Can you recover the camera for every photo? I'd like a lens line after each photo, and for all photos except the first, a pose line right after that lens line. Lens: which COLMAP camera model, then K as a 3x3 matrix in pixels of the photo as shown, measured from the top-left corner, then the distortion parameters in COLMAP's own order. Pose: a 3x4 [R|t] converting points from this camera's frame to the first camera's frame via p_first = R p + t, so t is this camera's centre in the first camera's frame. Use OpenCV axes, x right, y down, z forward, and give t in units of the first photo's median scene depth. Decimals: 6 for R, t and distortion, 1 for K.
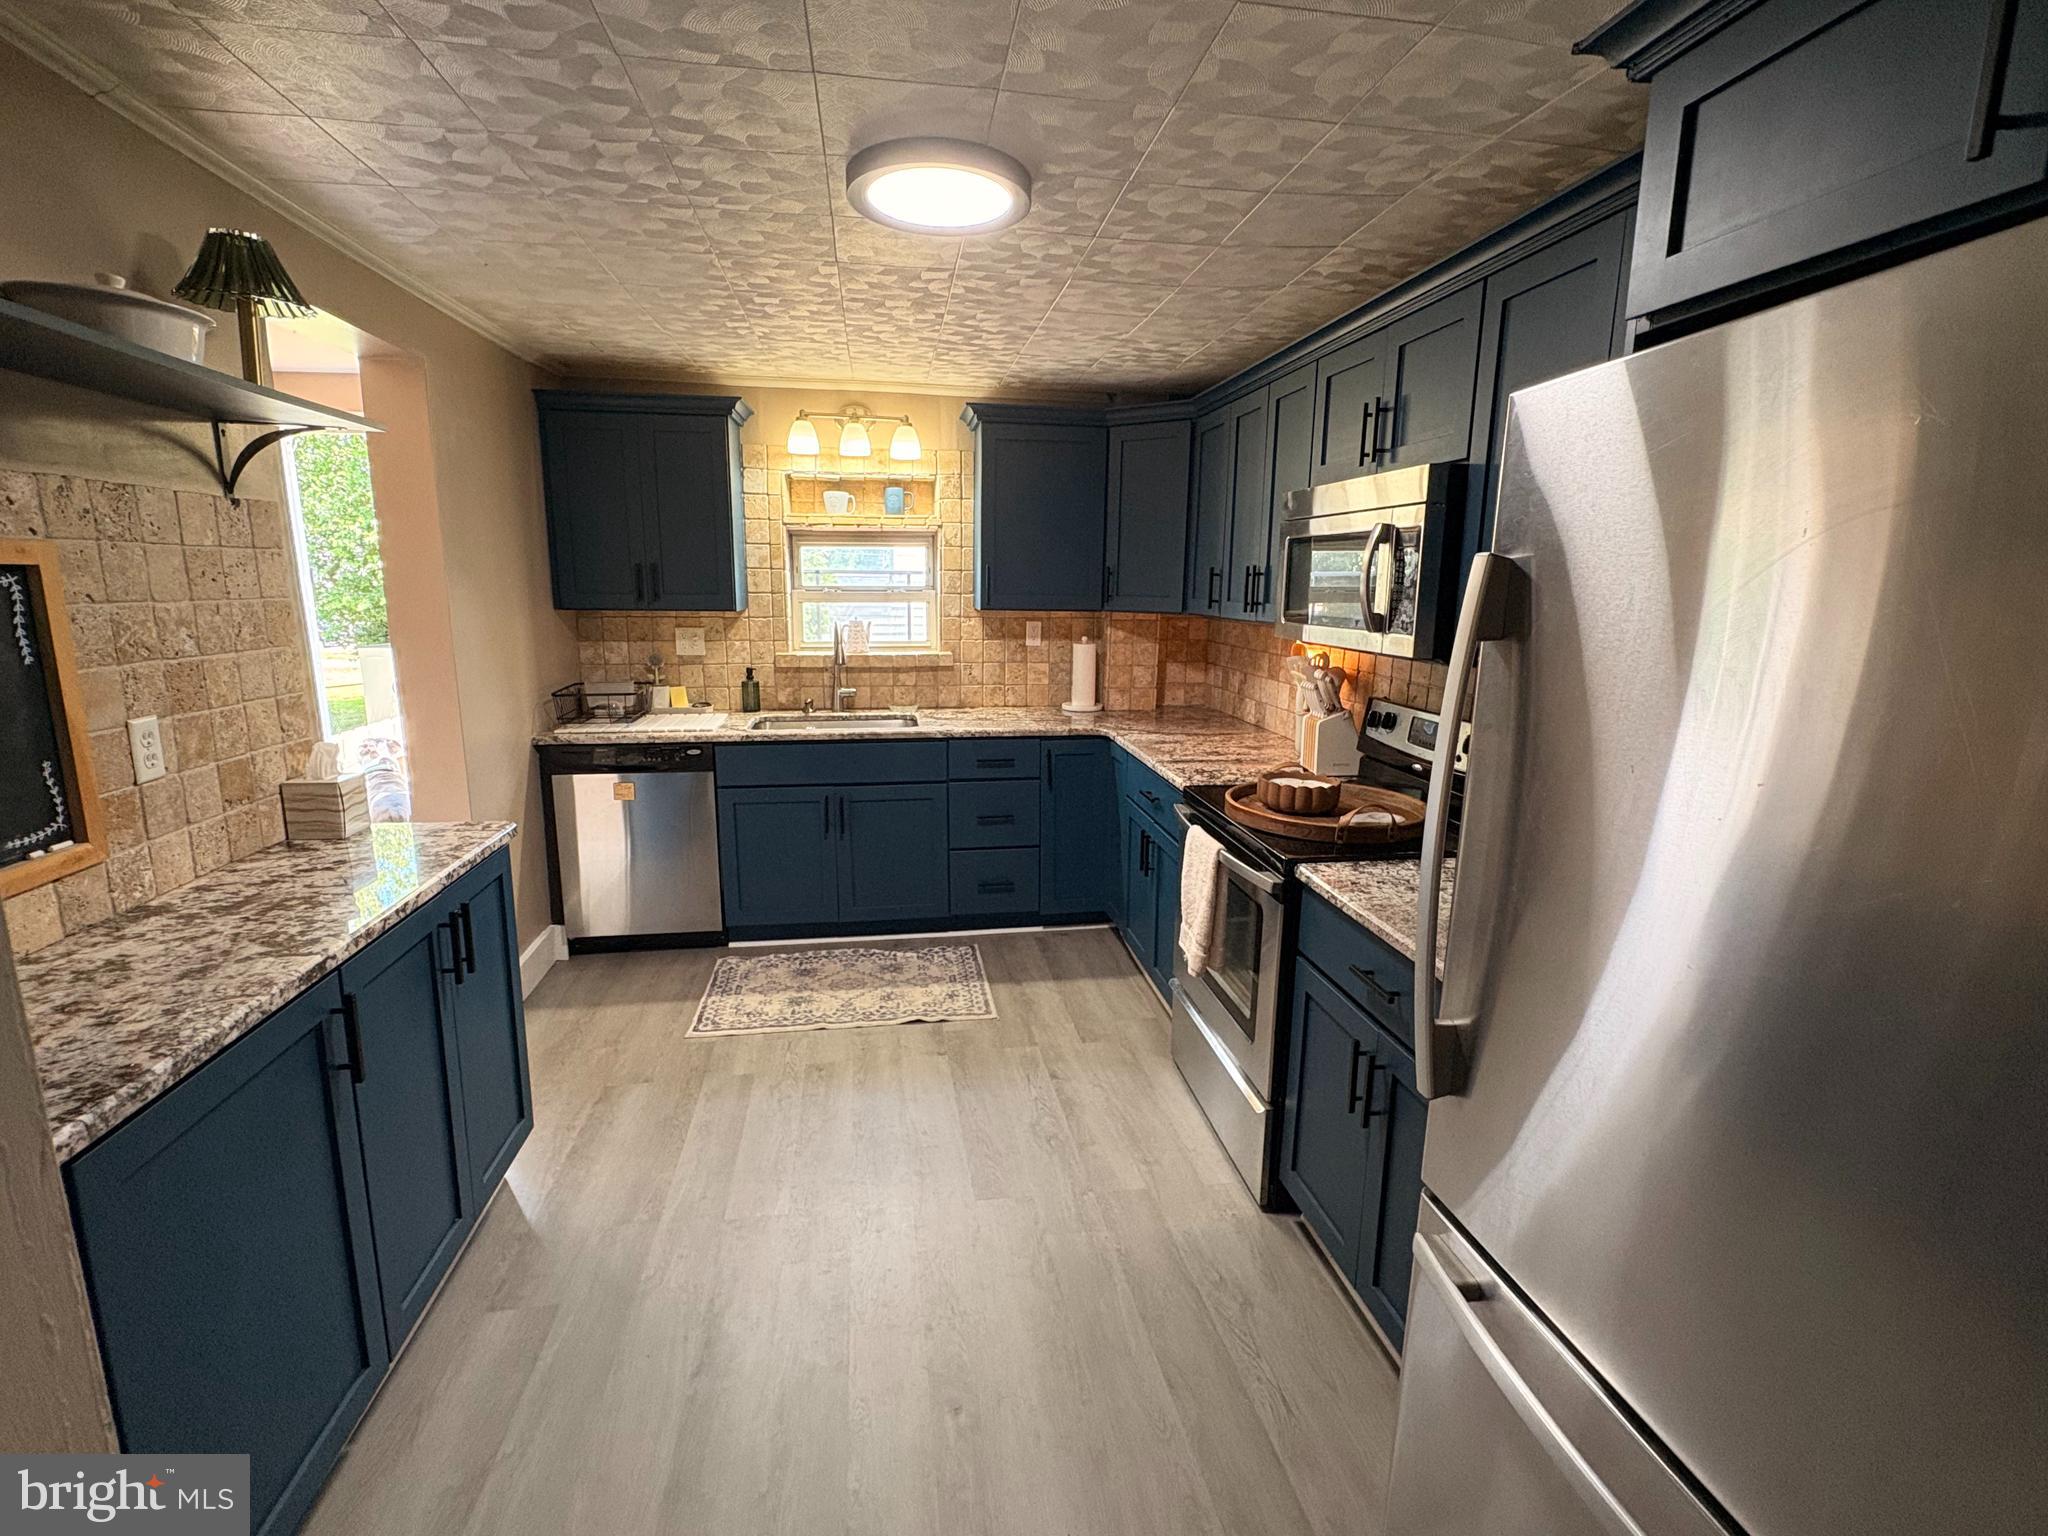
lens RADIAL K [[944.9, 0, 1022.1], [0, 944.9, 763.4], [0, 0, 1]] dist [-0.001057, -0.000128]
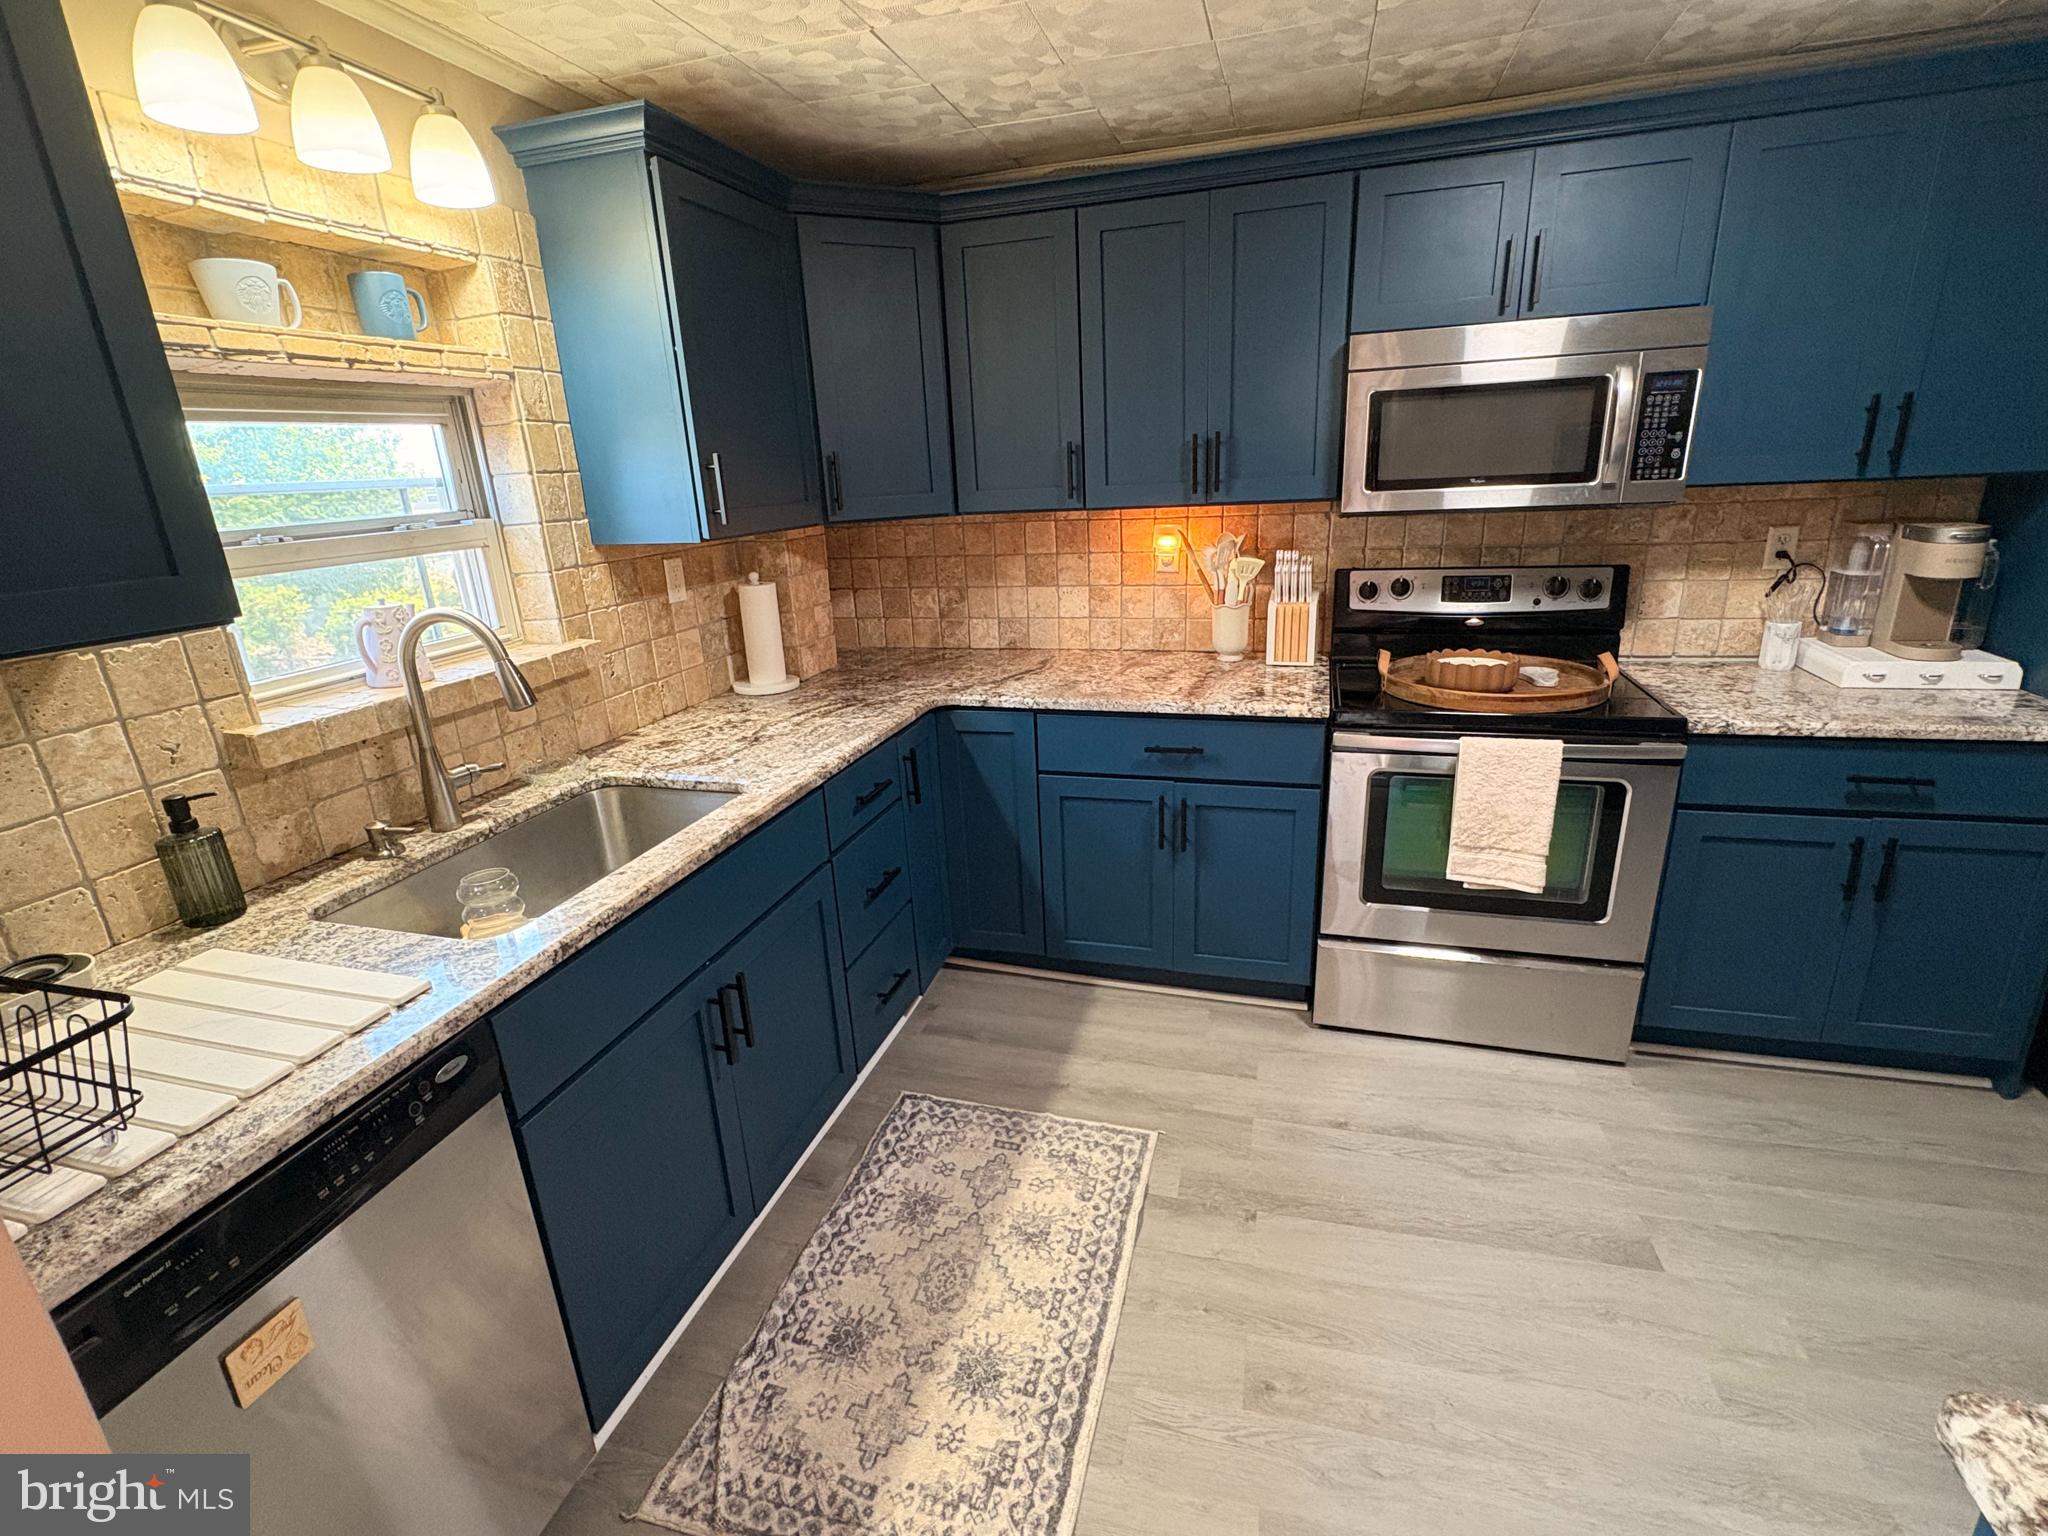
lens RADIAL K [[944.9, 0, 1019.5], [0, 944.9, 766.6], [0, 0, 1]] dist [-0.001057, -0.000128]
pose [[0.424604, -0.307288, 0.851637, -0.488993], [0.229195, 0.946484, 0.227240, -0.131933], [-0.875889, 0.098704, 0.472309, 0.652440]]
